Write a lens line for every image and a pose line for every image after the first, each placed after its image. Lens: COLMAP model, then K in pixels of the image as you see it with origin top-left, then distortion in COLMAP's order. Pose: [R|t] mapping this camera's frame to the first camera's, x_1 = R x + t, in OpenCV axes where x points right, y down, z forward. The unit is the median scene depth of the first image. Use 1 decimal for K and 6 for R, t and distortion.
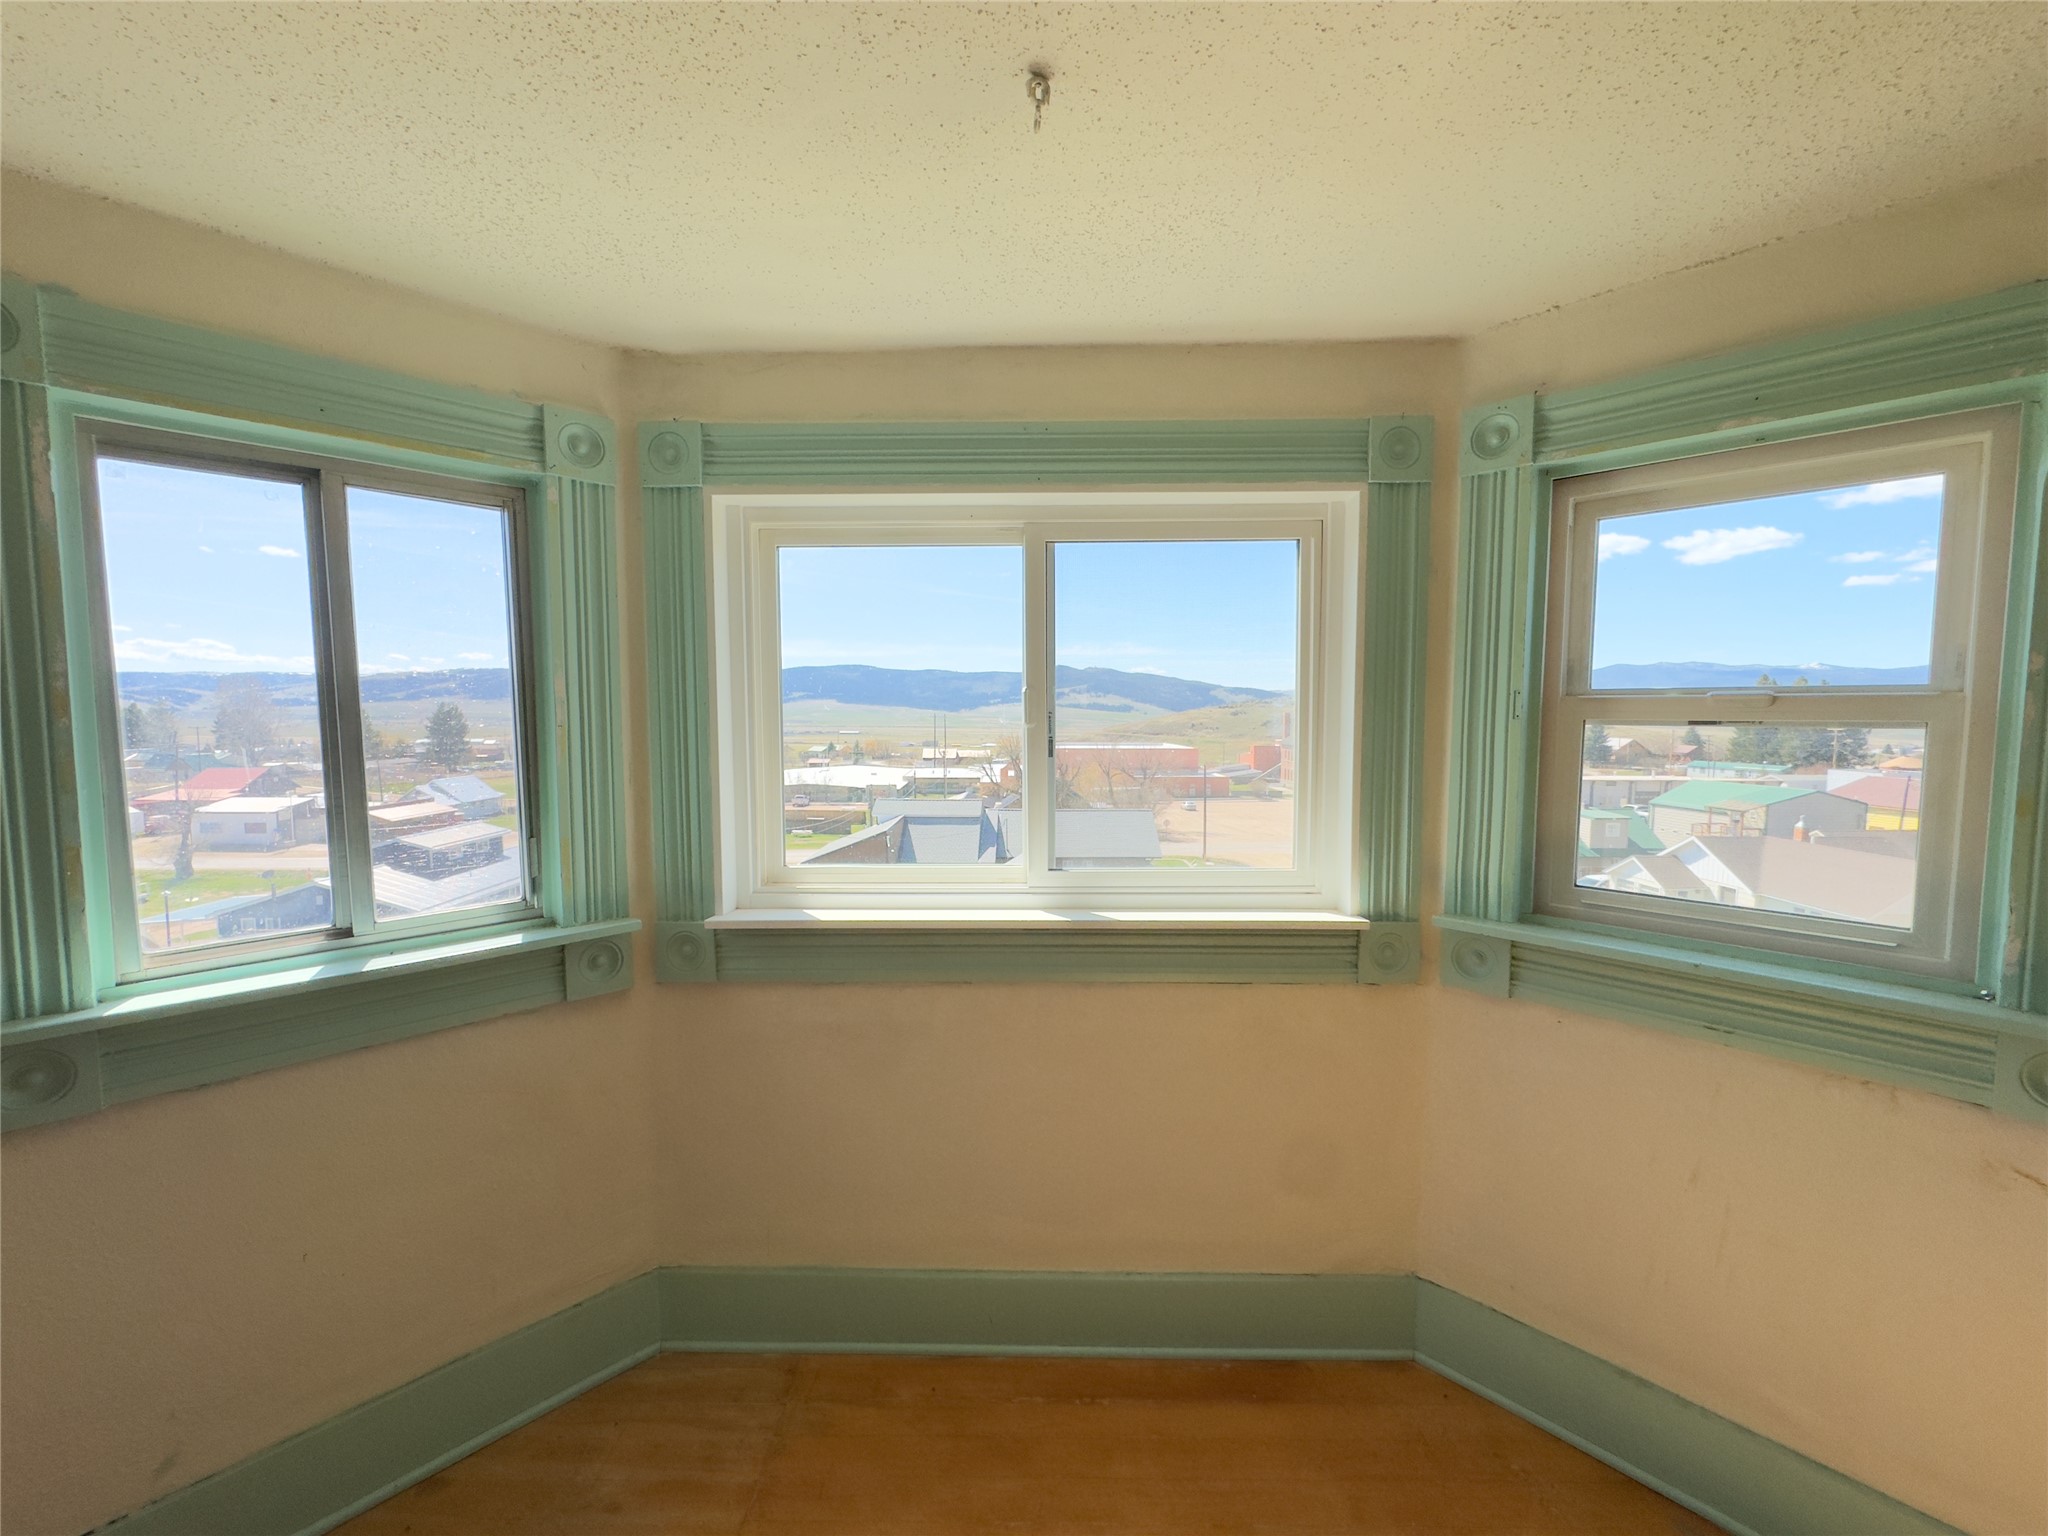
lens RADIAL K [[817.1, 0, 1017.9], [0, 817.1, 760.6], [0, 0, 1]] dist [-0.000756, 0.000841]
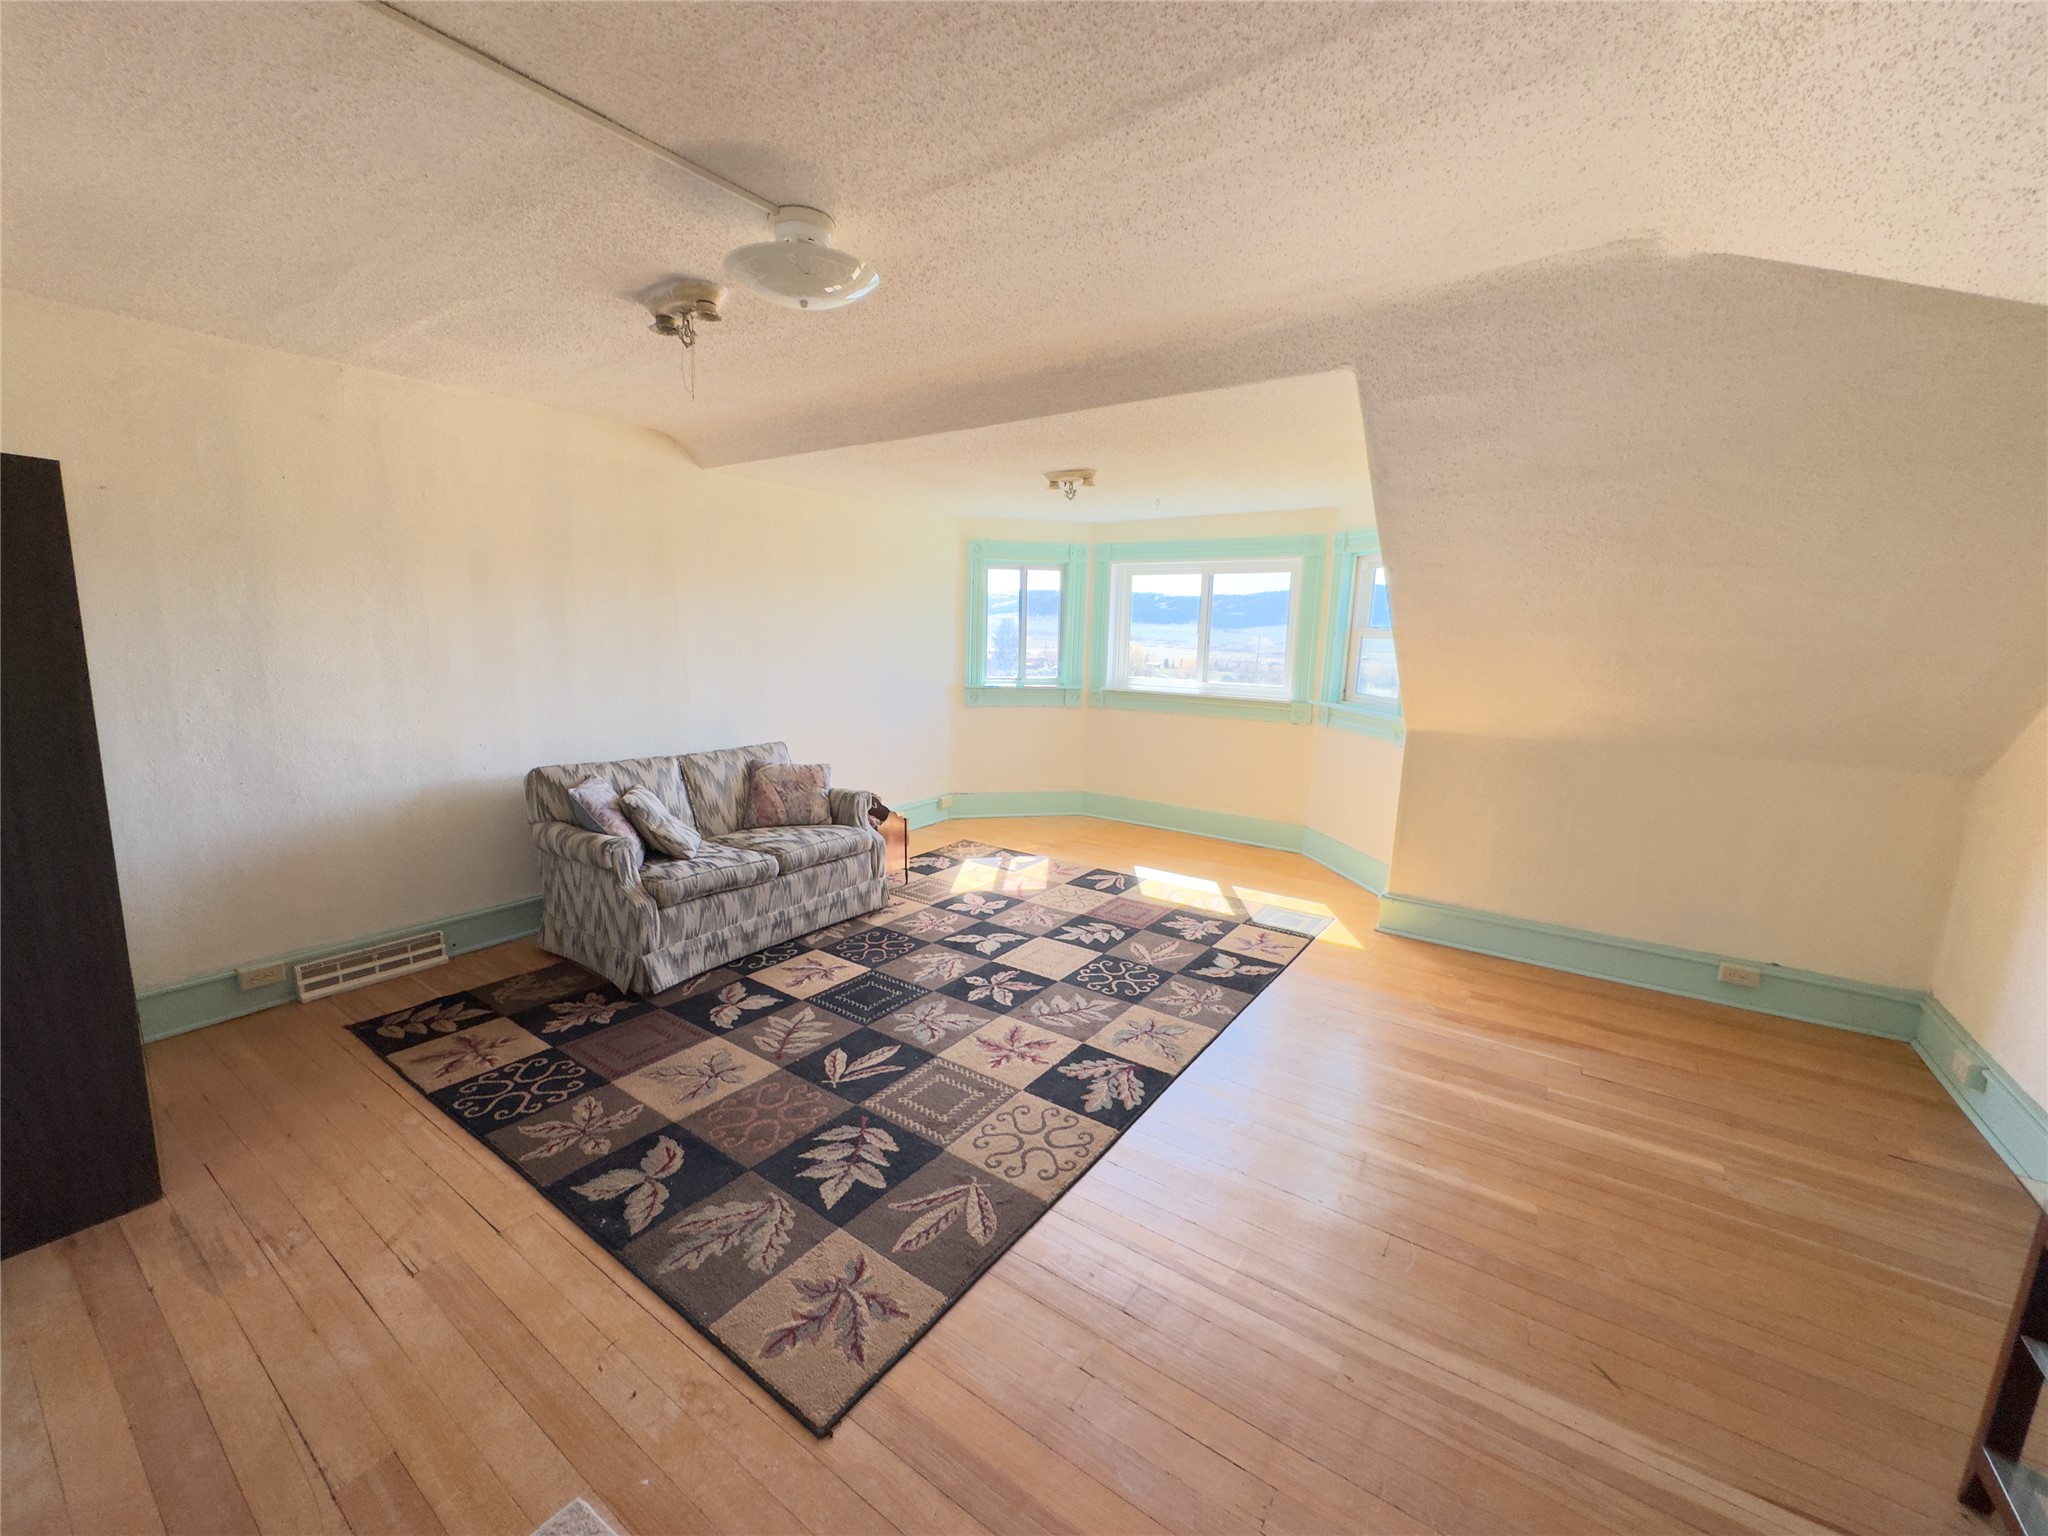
lens RADIAL K [[817.1, 0, 1020.2], [0, 817.1, 768.9], [0, 0, 1]] dist [-0.000756, 0.000841]
pose [[0.843415, 0.115157, -0.524776, 1.219881], [-0.067158, 0.991695, 0.109682, 0.188641], [0.533048, -0.057265, 0.844145, -2.192499]]
